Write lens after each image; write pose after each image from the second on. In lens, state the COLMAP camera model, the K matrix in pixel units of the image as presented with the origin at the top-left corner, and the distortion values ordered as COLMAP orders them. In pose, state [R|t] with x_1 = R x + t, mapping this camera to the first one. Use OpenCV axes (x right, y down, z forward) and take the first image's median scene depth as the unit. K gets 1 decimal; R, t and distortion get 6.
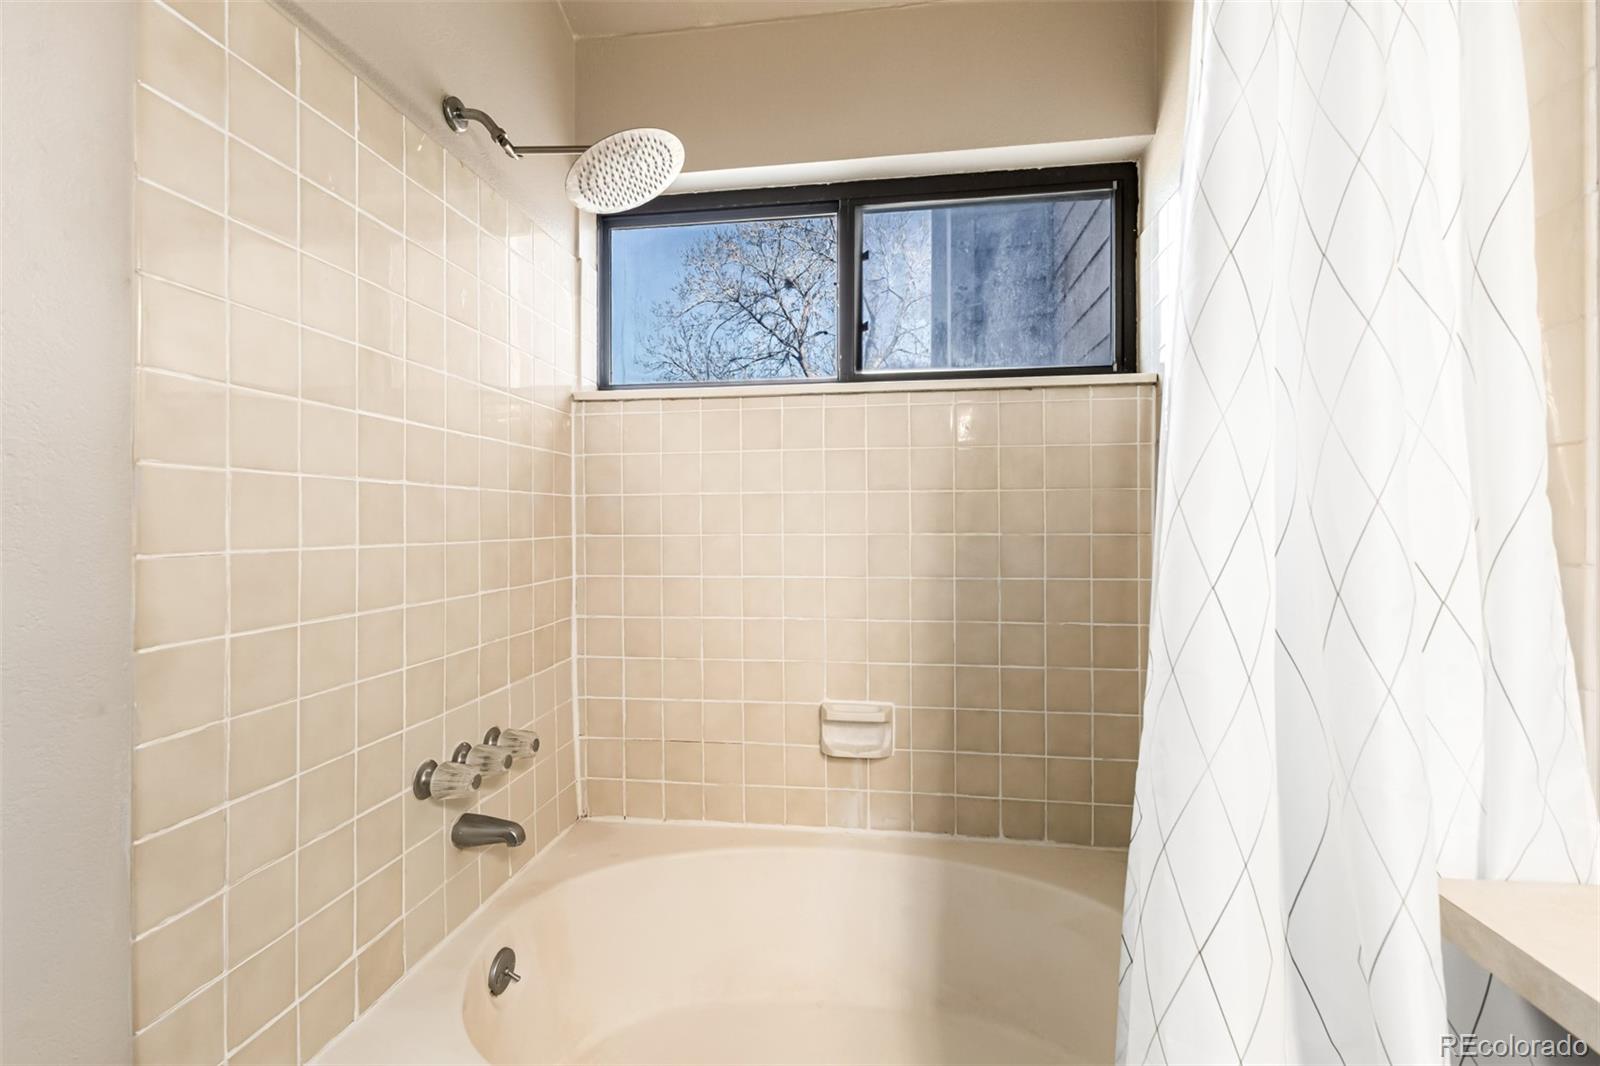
lens RADIAL K [[694.1, 0, 803.7], [0, 694.1, 526.7], [0, 0, 1]] dist [0.012694, -0.003133]
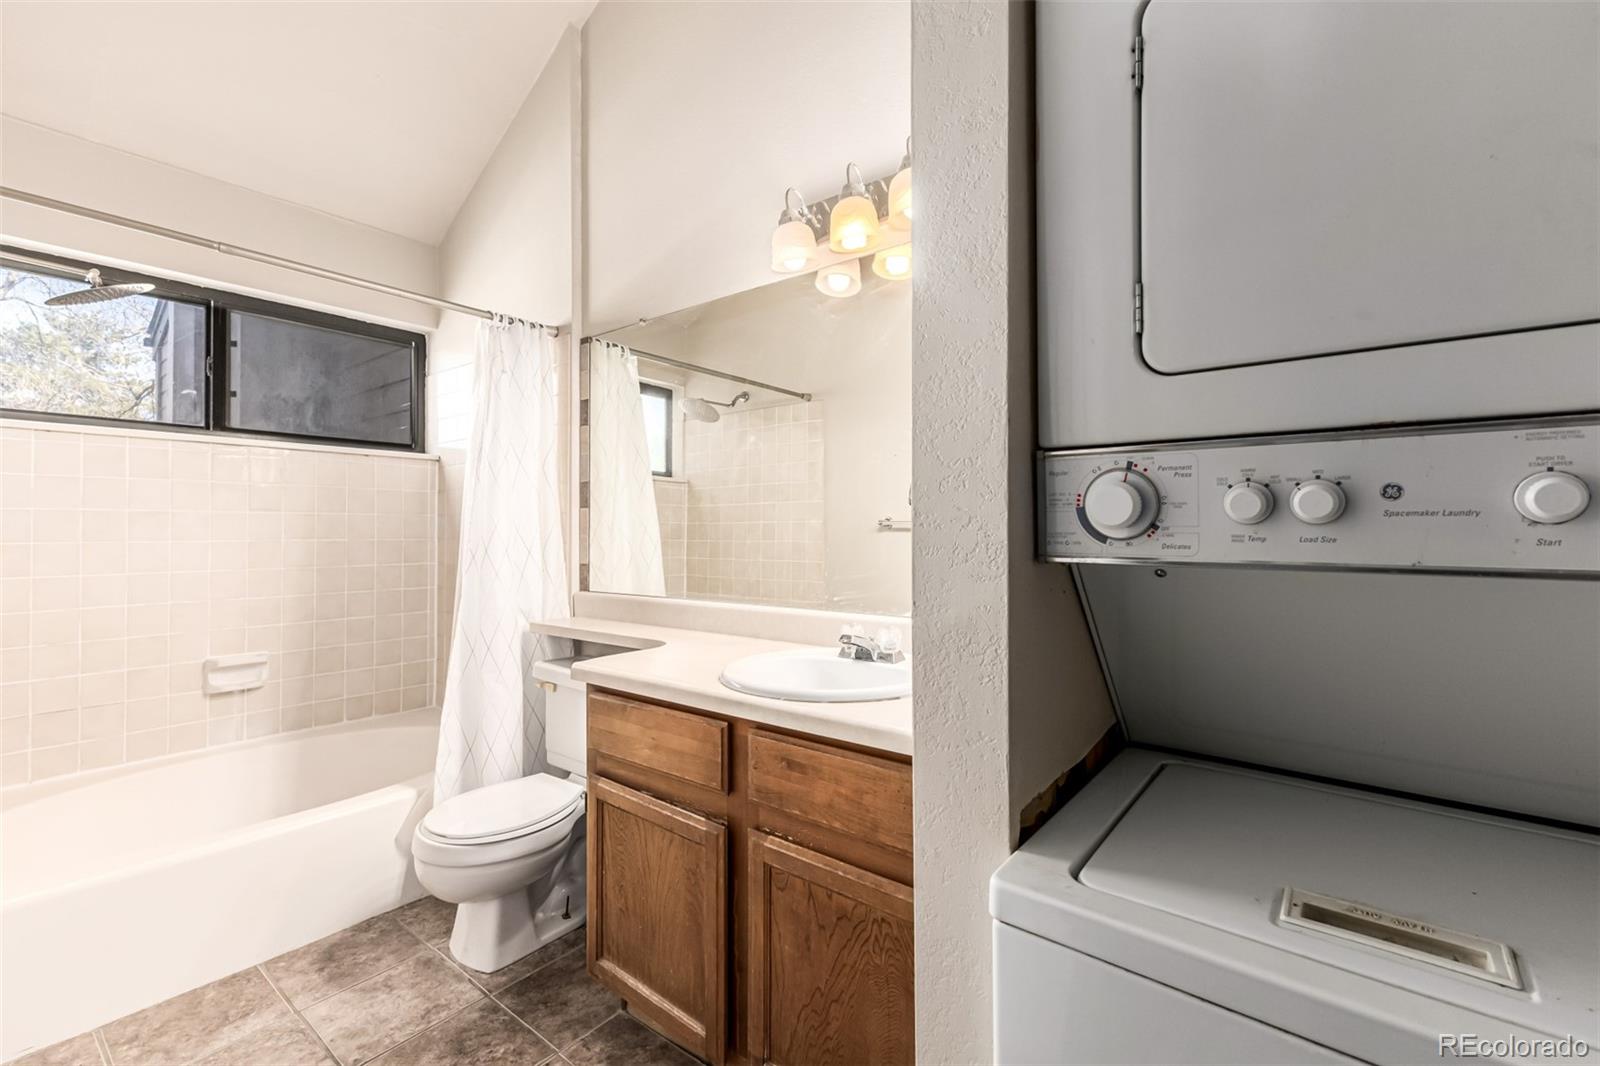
lens RADIAL K [[694.1, 0, 797.5], [0, 694.1, 526.6], [0, 0, 1]] dist [0.012694, -0.003133]
pose [[0.514265, 0.008875, 0.857585, -0.587697], [-0.005643, 0.999960, -0.006965, -0.014499], [-0.857613, -0.001258, 0.514295, -0.779559]]
